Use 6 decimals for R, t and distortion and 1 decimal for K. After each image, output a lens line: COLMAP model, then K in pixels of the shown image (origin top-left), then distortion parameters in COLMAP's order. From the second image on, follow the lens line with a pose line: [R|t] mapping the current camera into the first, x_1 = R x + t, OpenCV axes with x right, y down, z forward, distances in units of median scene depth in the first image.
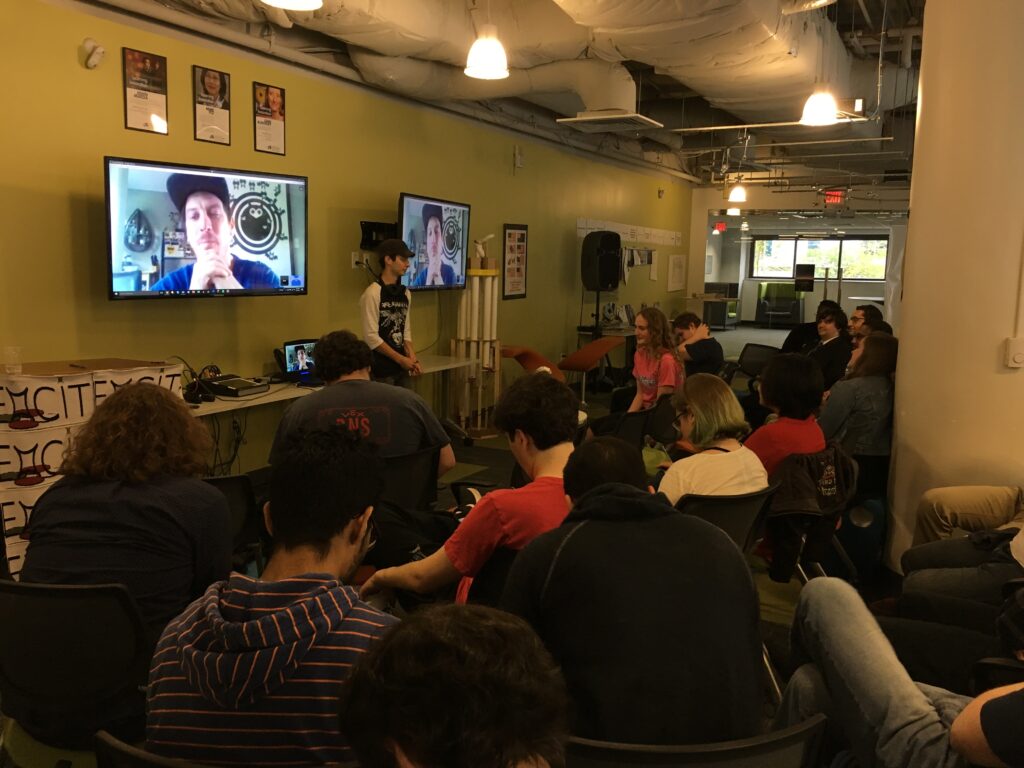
lens RADIAL K [[864.1, 0, 514.0], [0, 864.1, 379.7], [0, 0, 1]] dist [0.087351, -0.134750]
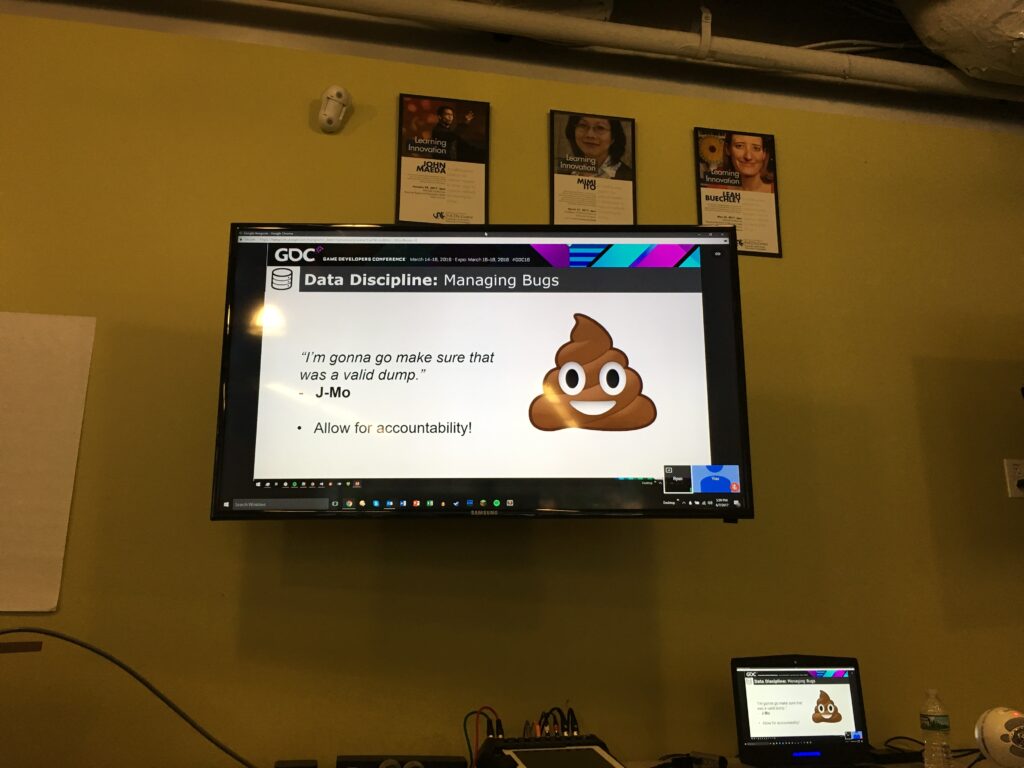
lens RADIAL K [[872.7, 0, 510.9], [0, 872.7, 385.8], [0, 0, 1]] dist [0.077063, -0.160452]
pose [[0.632650, -0.222651, -0.741741, -0.019259], [-0.096520, 0.927644, -0.360778, -0.006695], [0.768399, 0.299839, 0.565384, 0.704010]]
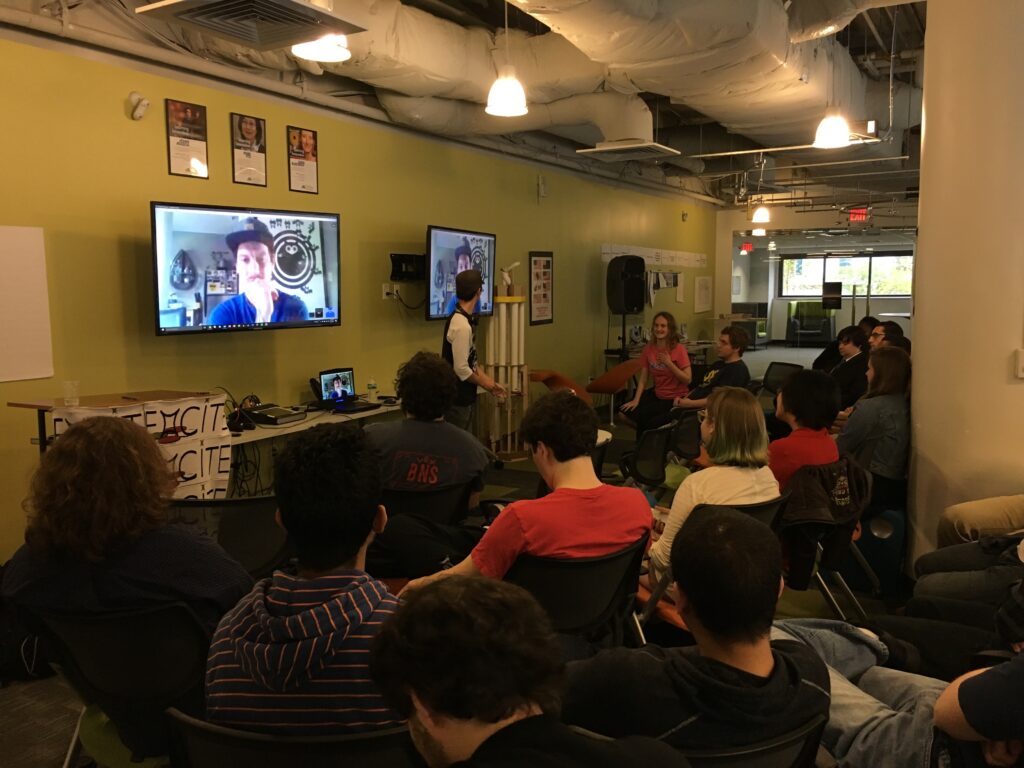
lens RADIAL K [[859.0, 0, 508.3], [0, 859.0, 377.6], [0, 0, 1]] dist [0.079036, -0.131129]
pose [[0.998779, -0.024336, -0.042986, 0.005909], [0.022953, 0.999212, -0.032375, 0.002623], [0.043740, 0.031349, 0.998551, -0.022728]]
